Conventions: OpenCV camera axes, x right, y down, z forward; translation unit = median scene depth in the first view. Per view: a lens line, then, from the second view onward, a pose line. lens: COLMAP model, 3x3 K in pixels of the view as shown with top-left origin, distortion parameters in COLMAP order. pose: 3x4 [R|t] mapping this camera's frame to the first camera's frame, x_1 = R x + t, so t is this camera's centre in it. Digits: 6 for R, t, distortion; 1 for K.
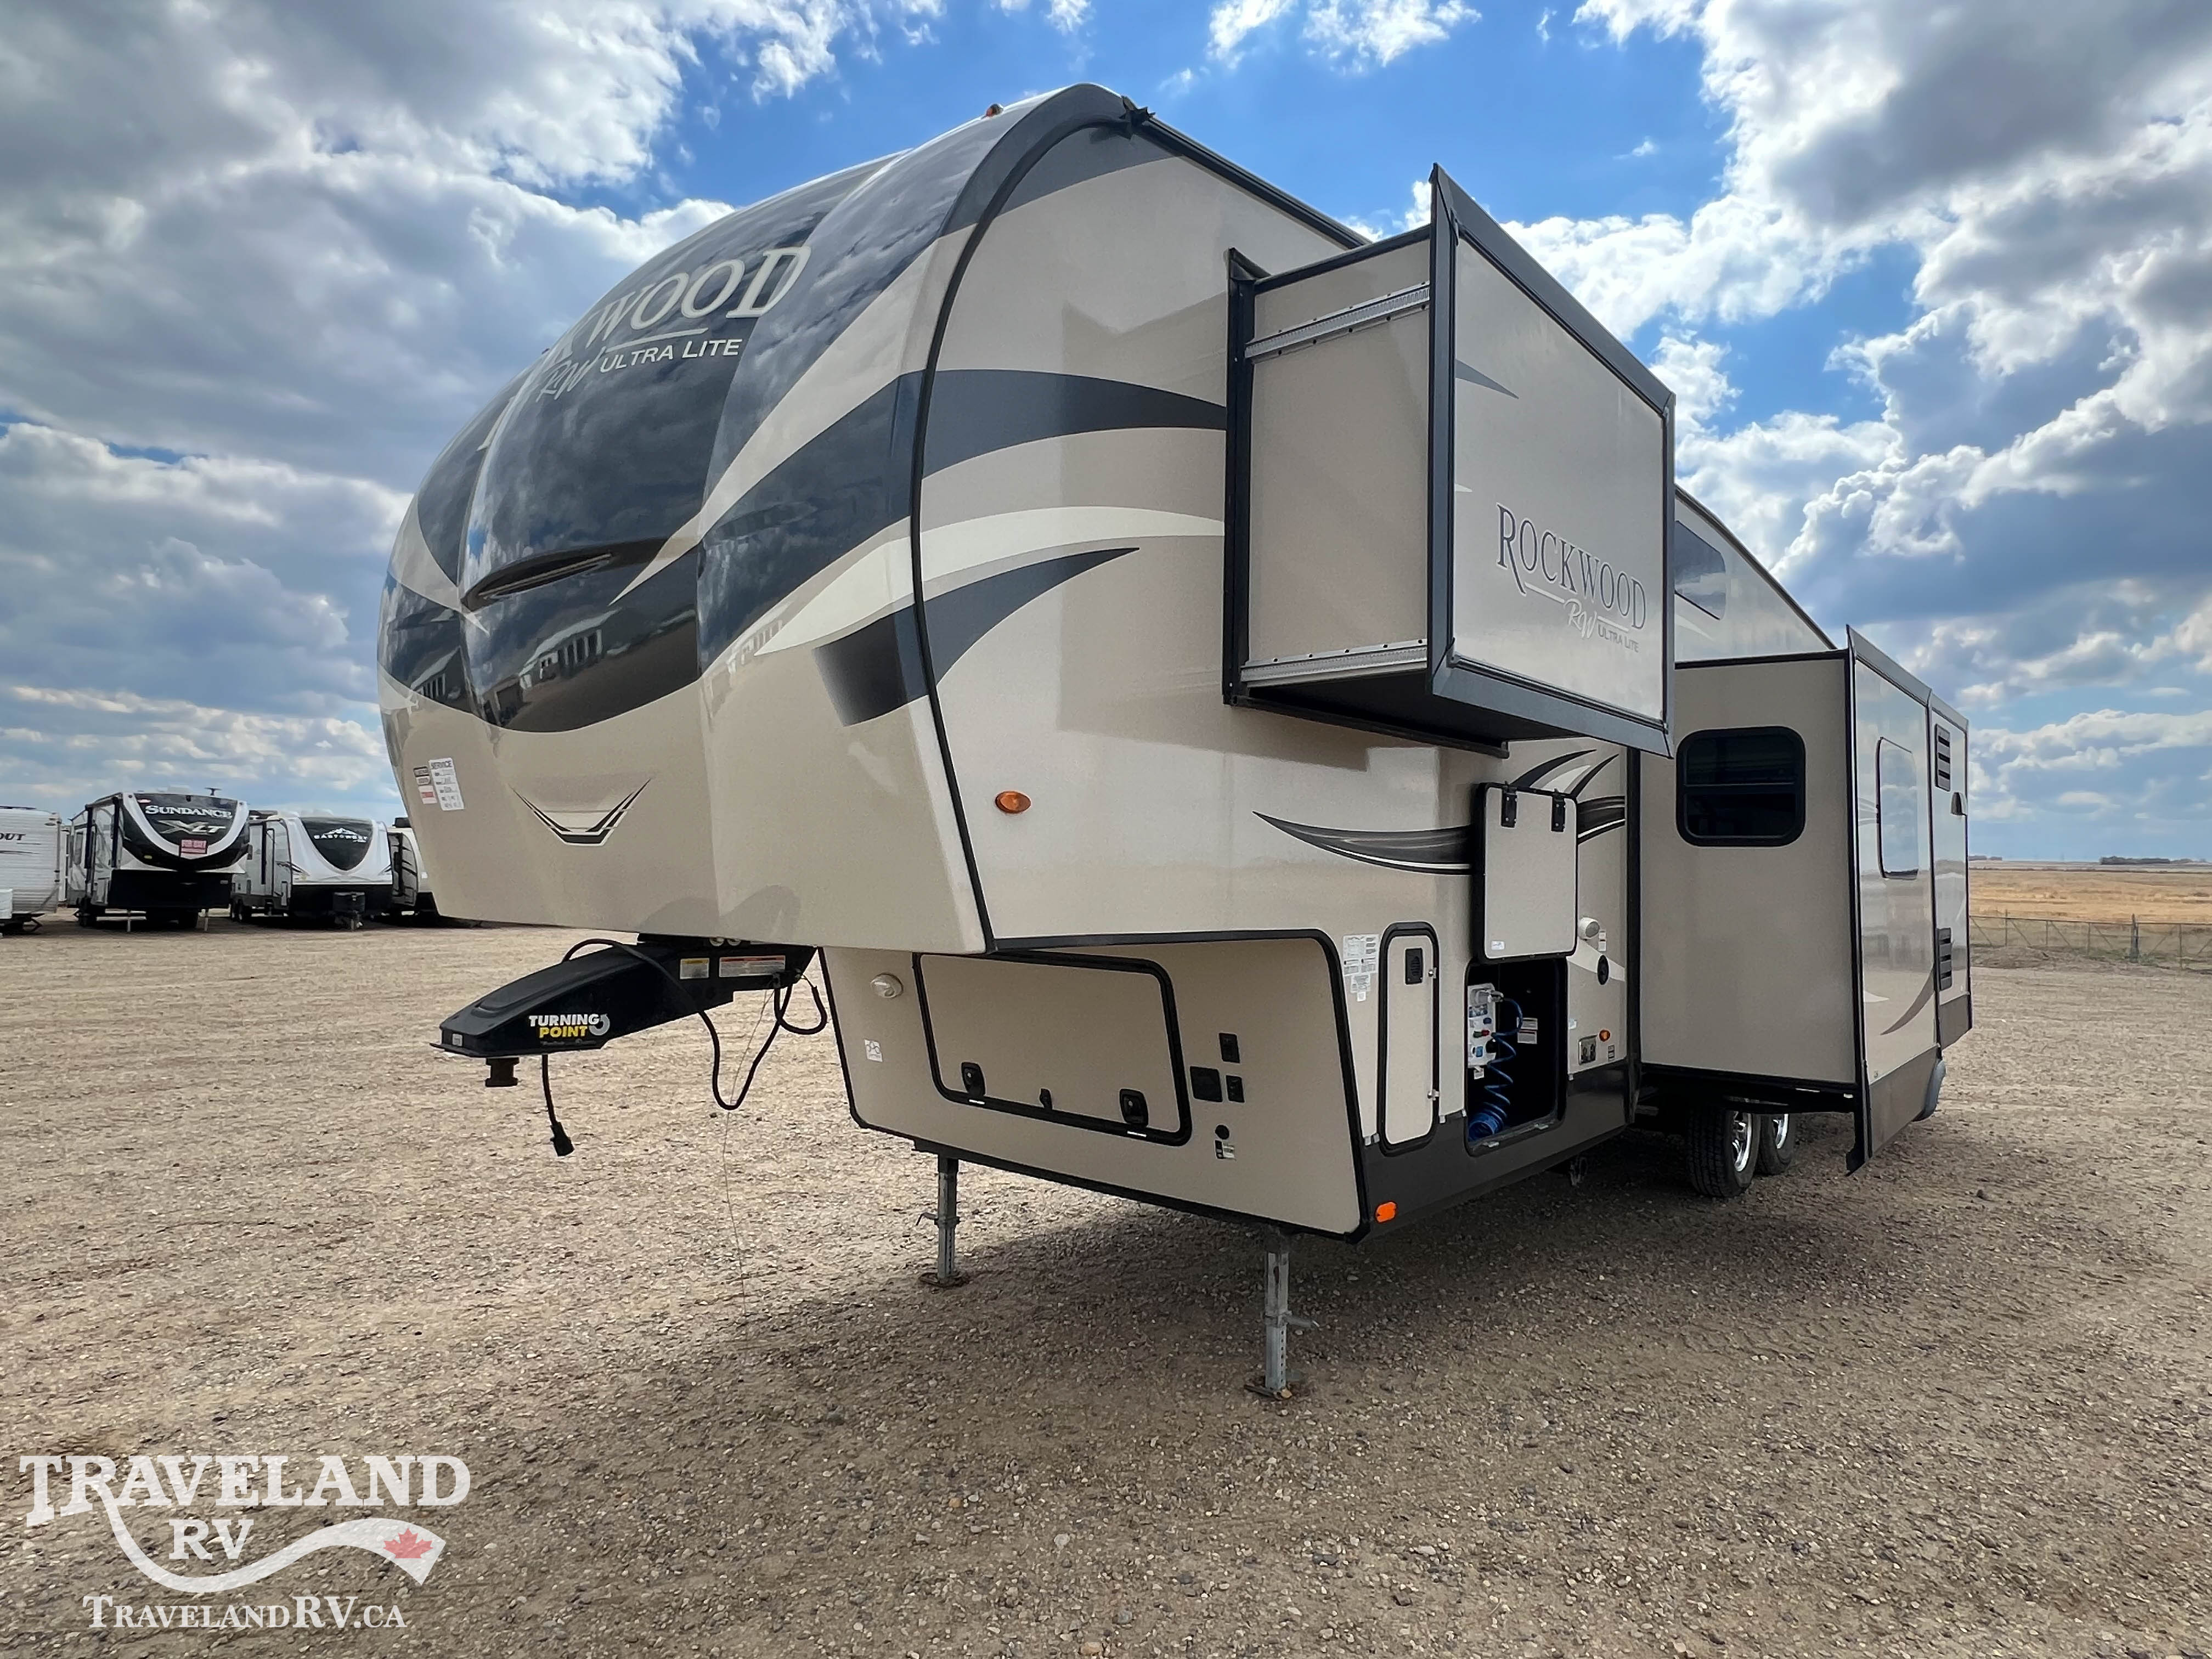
lens RADIAL K [[1276.0, 0, 1119.3], [0, 1276.0, 816.0], [0, 0, 1]] dist [-0.003498, -0.005985]
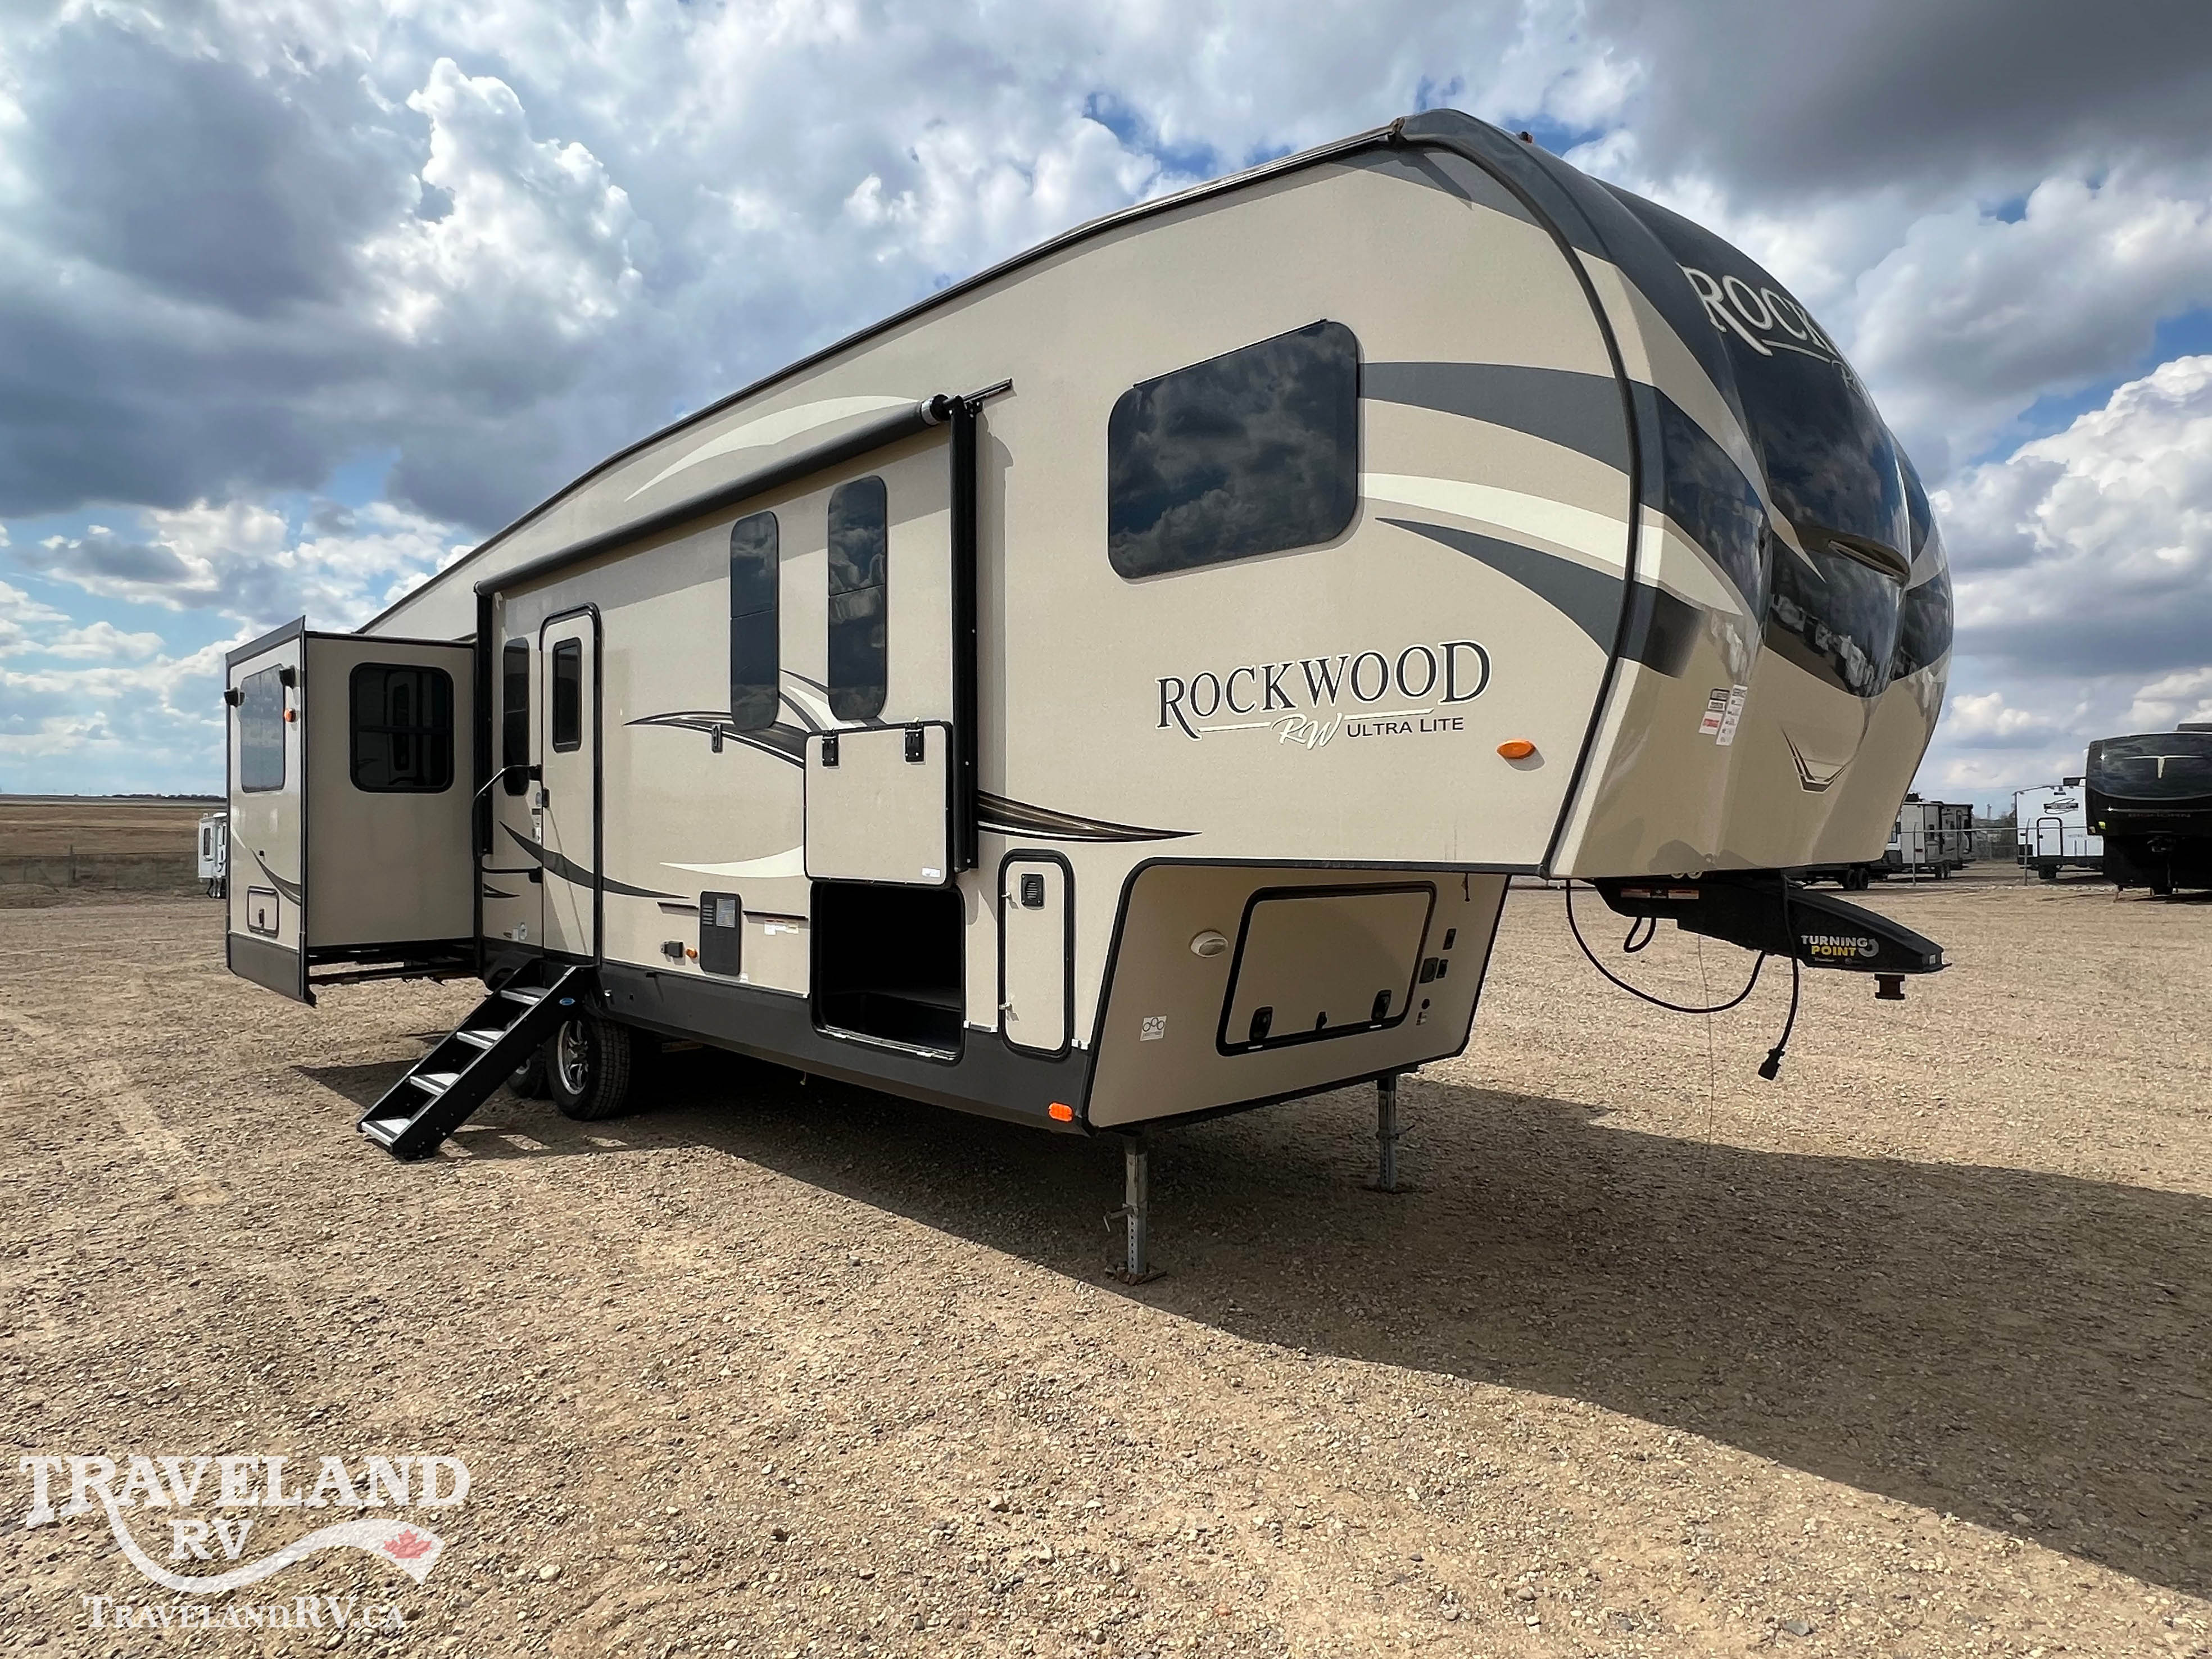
lens RADIAL K [[1276.0, 0, 1103.4], [0, 1276.0, 832.6], [0, 0, 1]] dist [-0.003498, -0.005985]
pose [[0.105442, -0.024992, 0.994111, -1.151729], [-0.046610, 0.998461, 0.030046, 0.038161], [-0.993333, -0.049503, 0.104115, 1.079078]]
